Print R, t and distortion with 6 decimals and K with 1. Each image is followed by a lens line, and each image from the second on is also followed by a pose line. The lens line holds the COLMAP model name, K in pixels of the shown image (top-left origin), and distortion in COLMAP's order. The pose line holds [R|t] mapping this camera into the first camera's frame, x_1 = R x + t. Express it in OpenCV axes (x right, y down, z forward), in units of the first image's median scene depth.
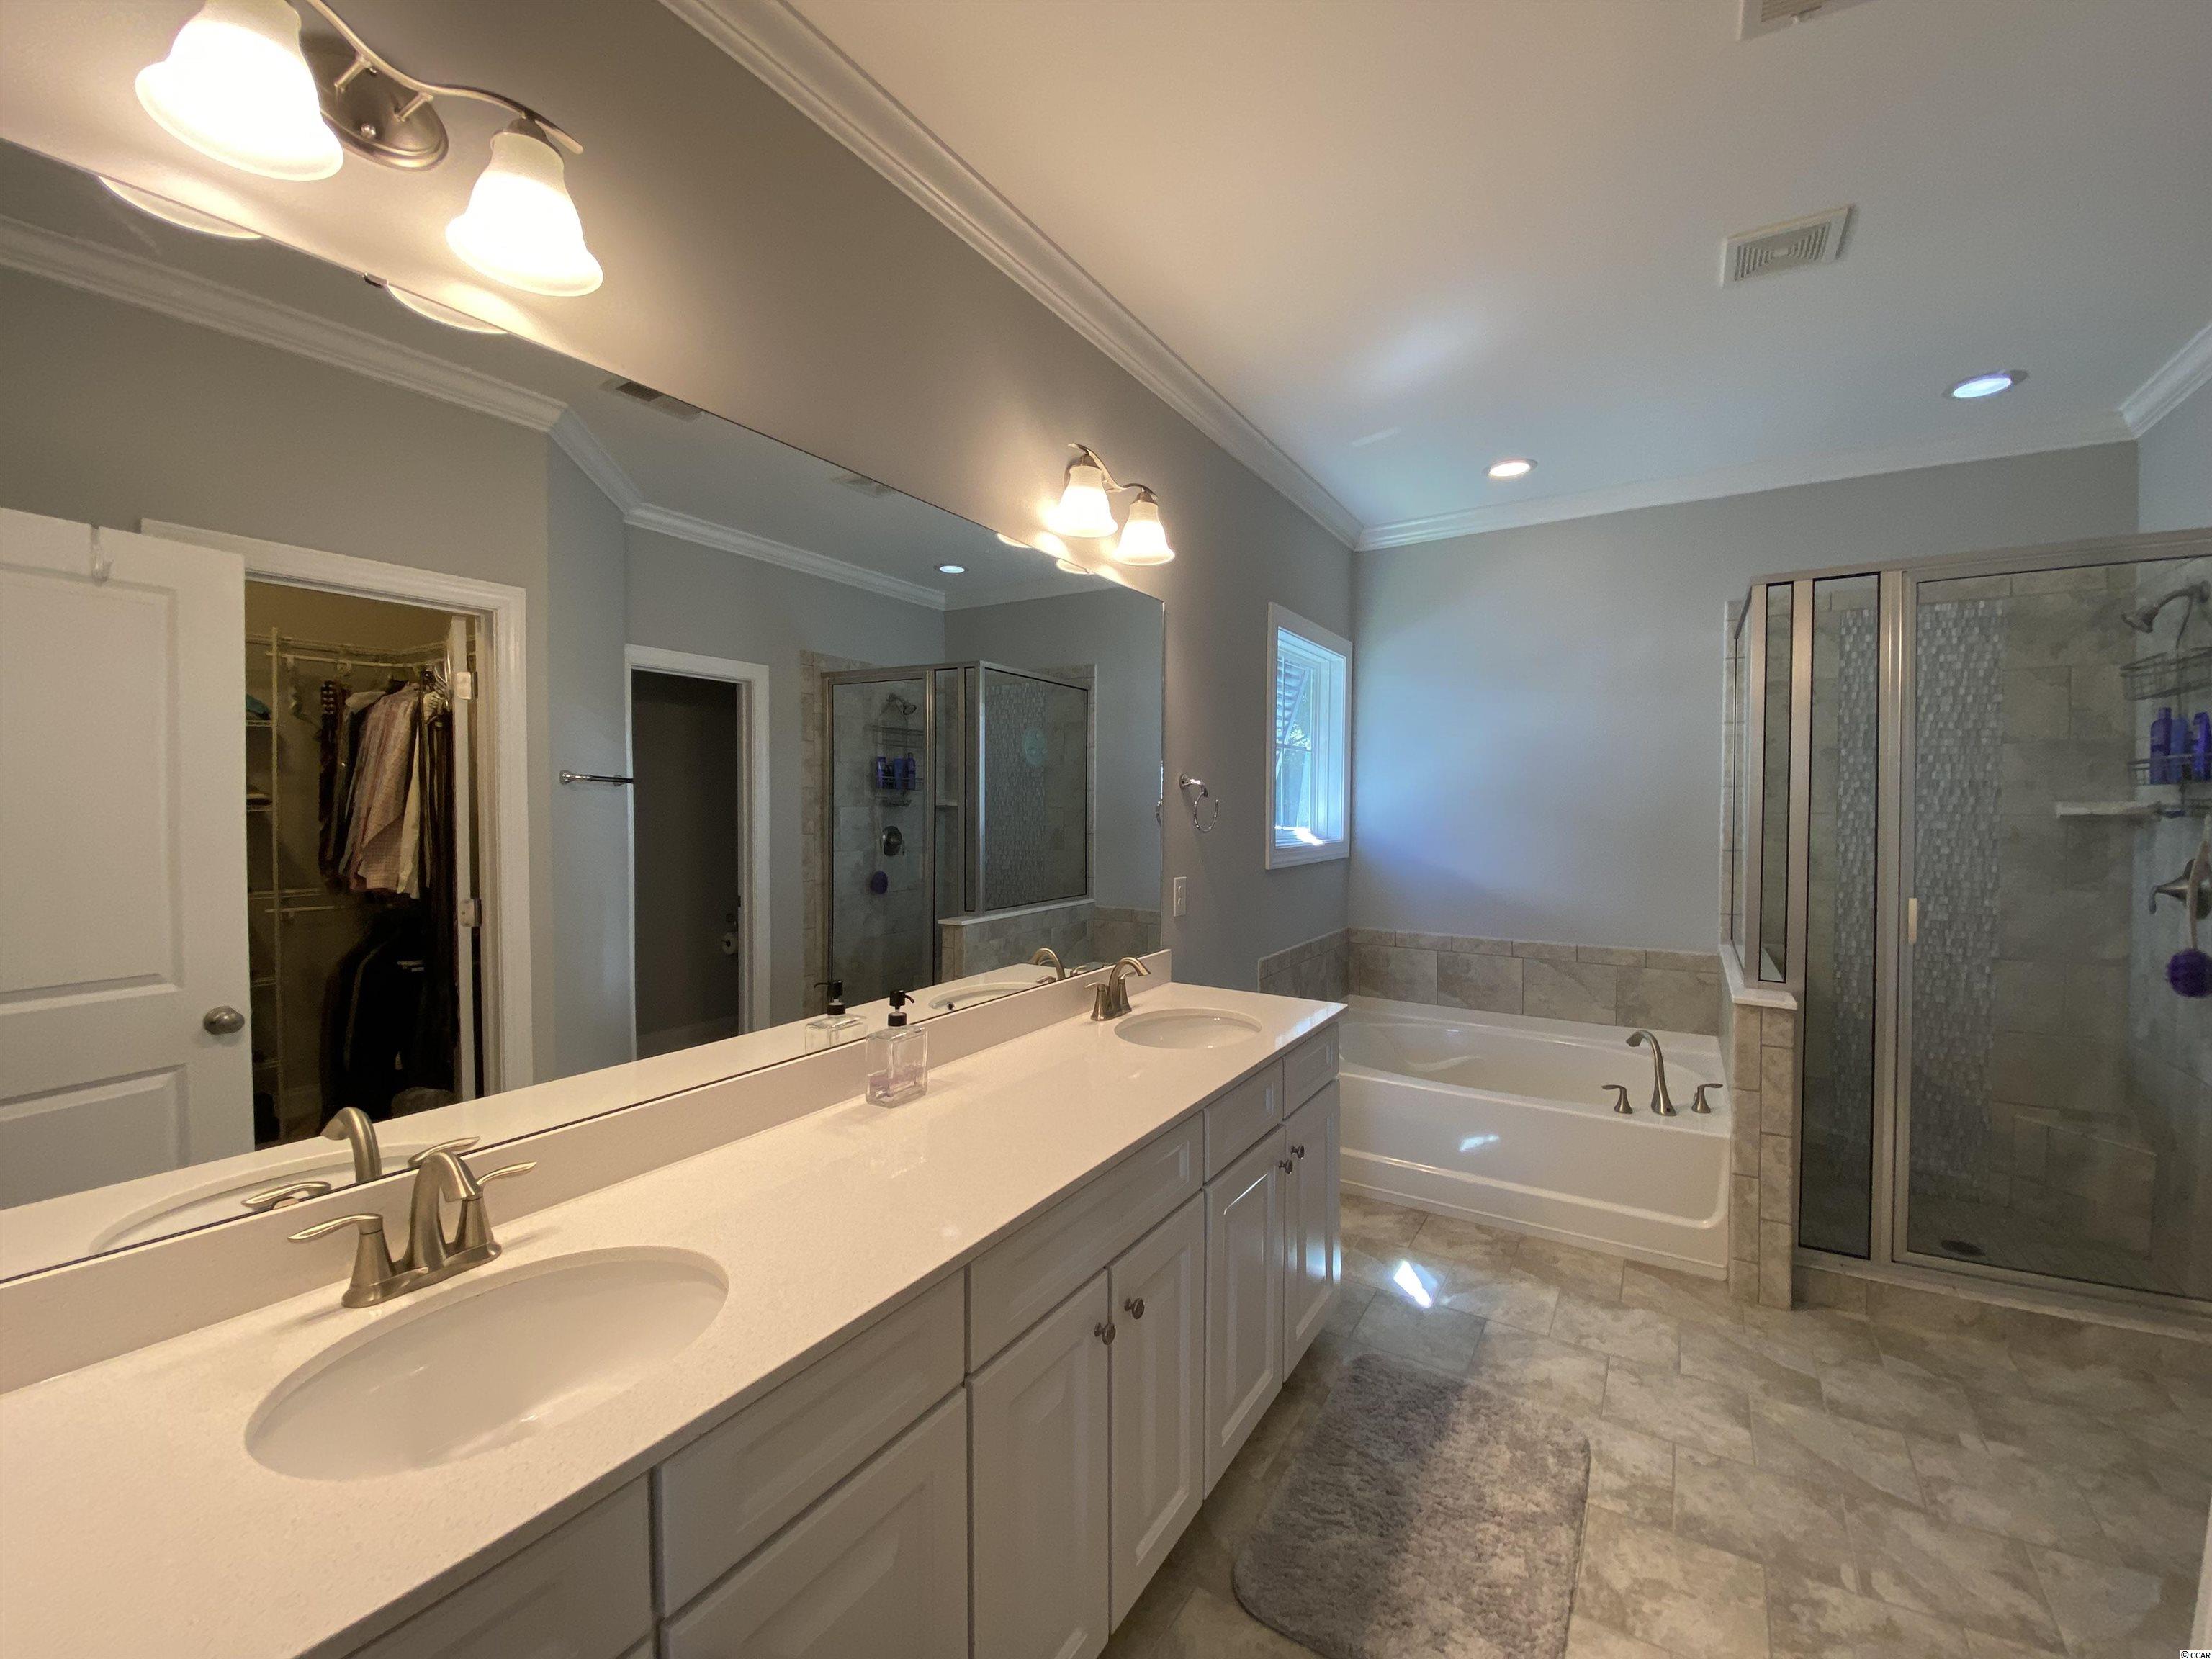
lens RADIAL K [[906.2, 0, 1084.6], [0, 906.2, 820.4], [0, 0, 1]] dist [-0.009353, -0.007218]
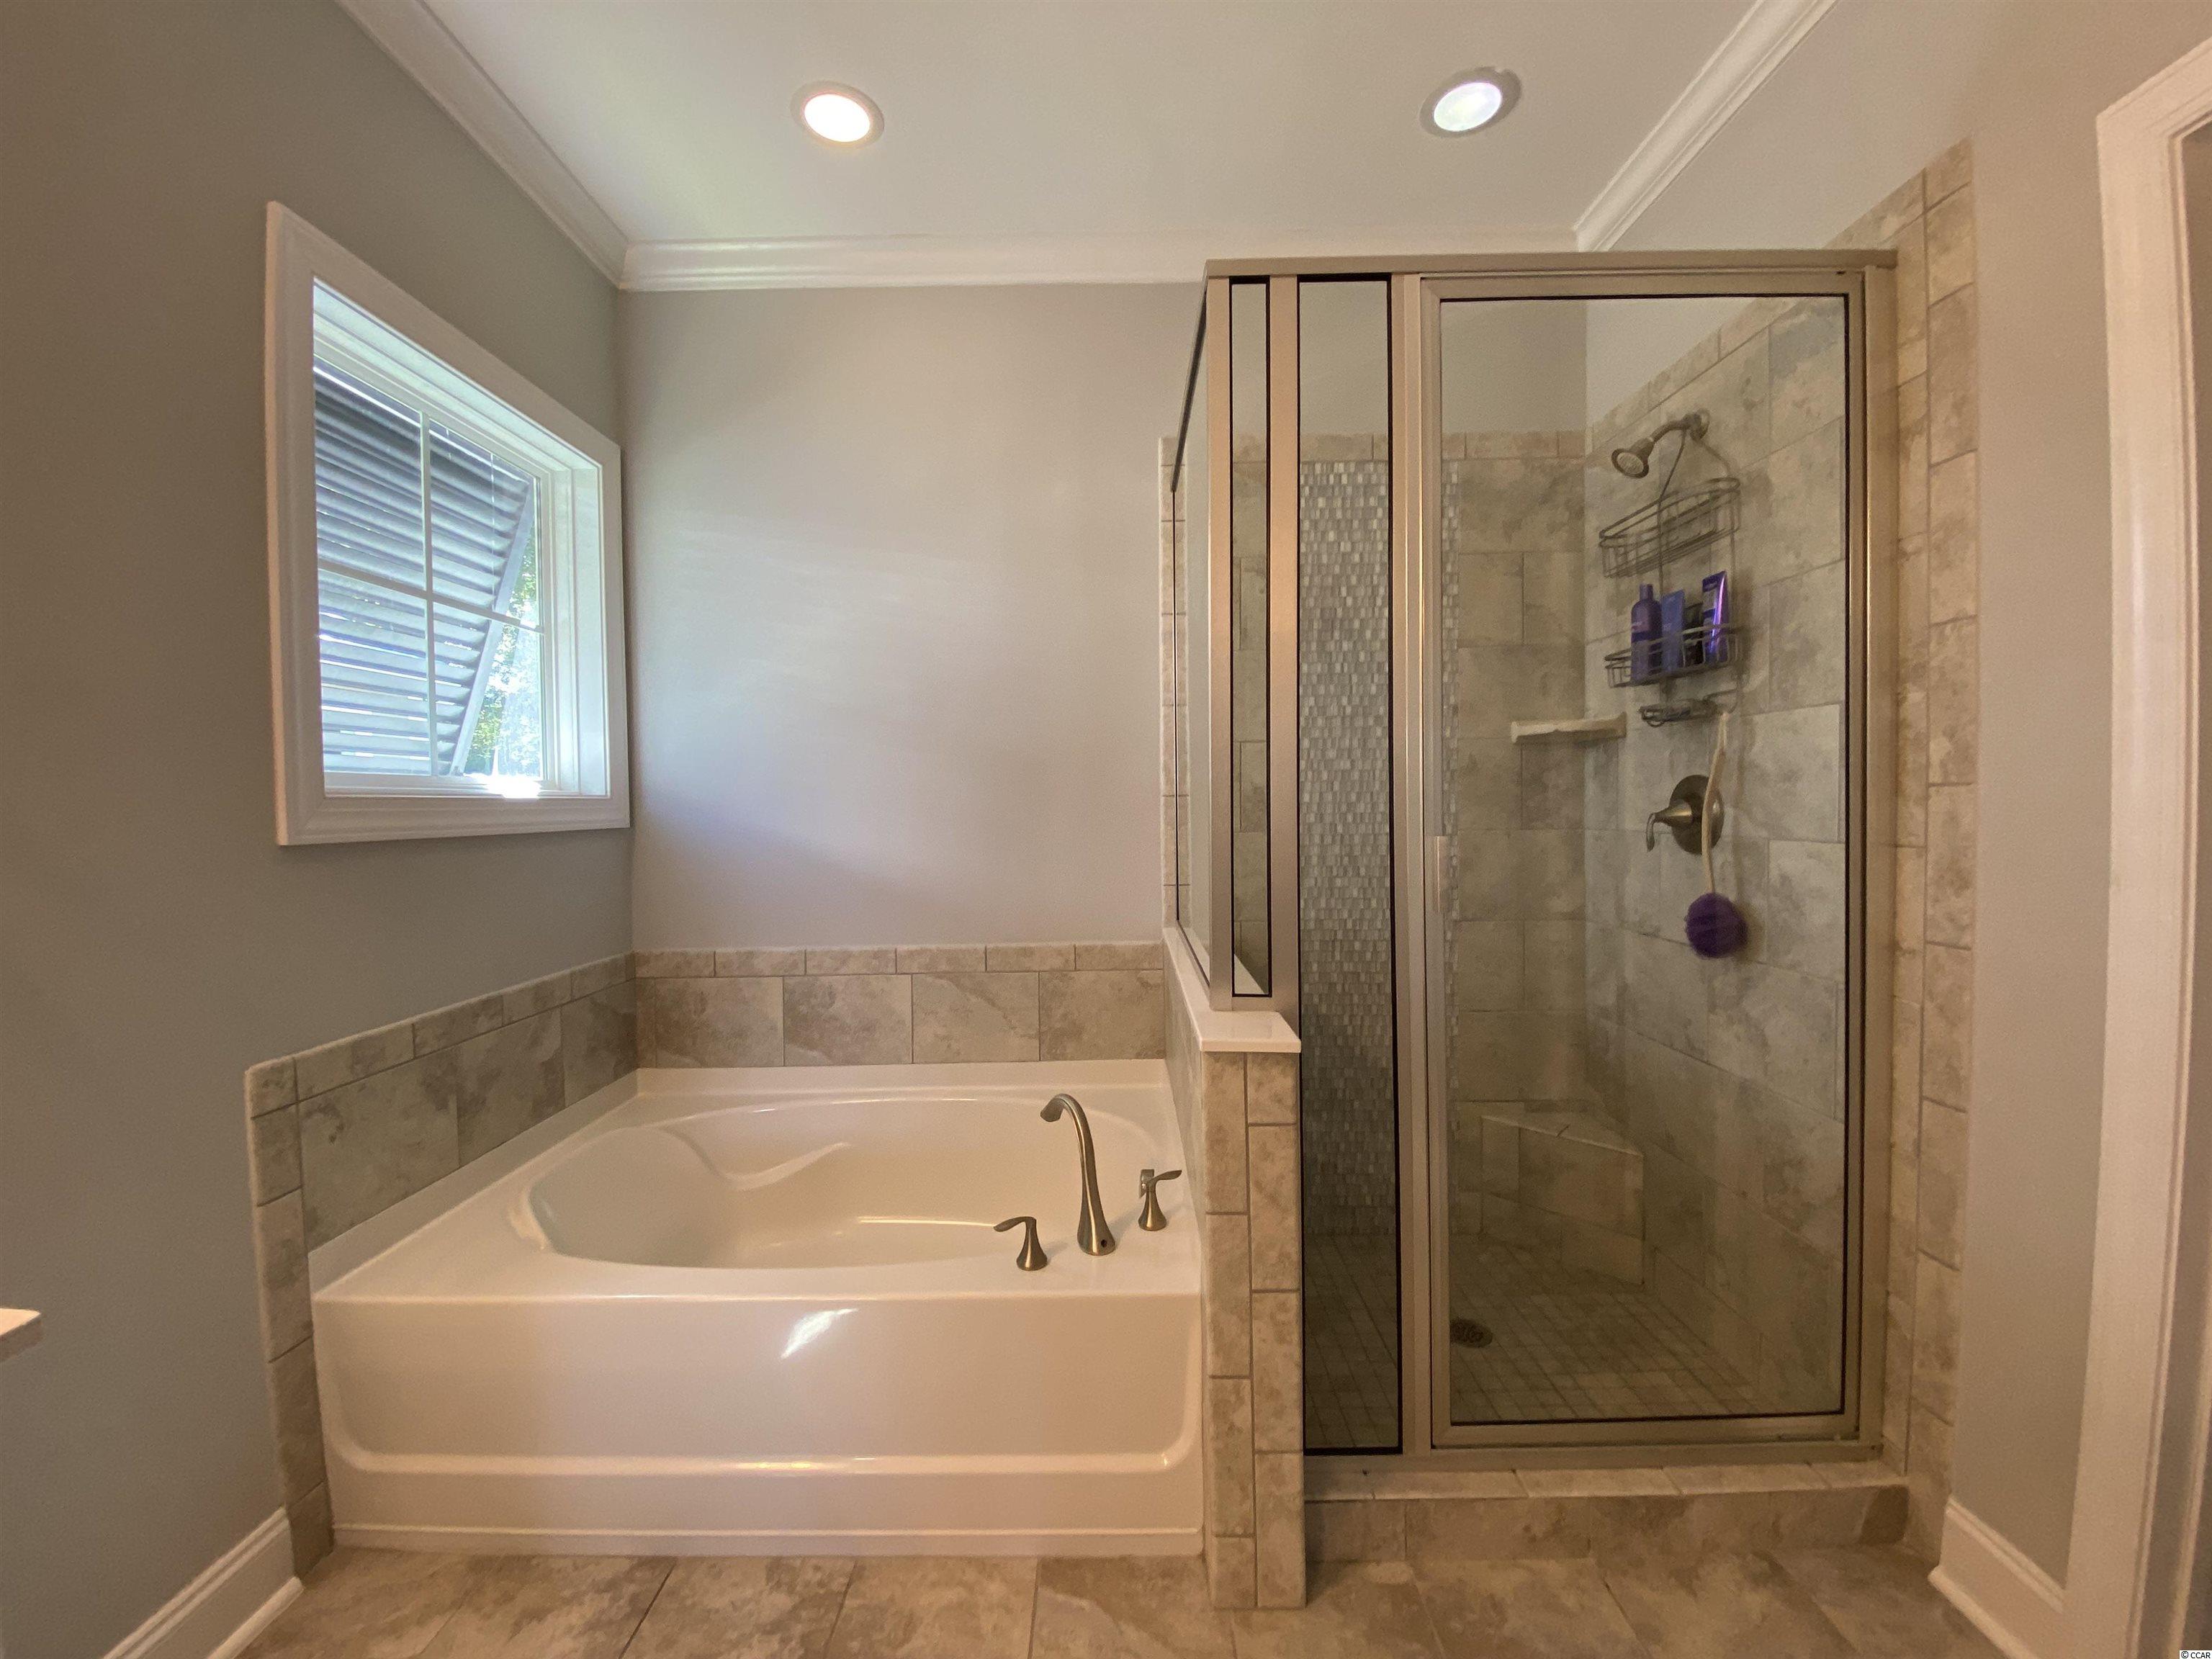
lens RADIAL K [[906.2, 0, 1098.6], [0, 906.2, 828.4], [0, 0, 1]] dist [-0.009353, -0.007218]
pose [[0.846709, -0.028498, 0.531293, 0.353732], [0.024150, 0.999594, 0.015129, 0.057348], [-0.531508, 0.000021, 0.847053, 0.524403]]
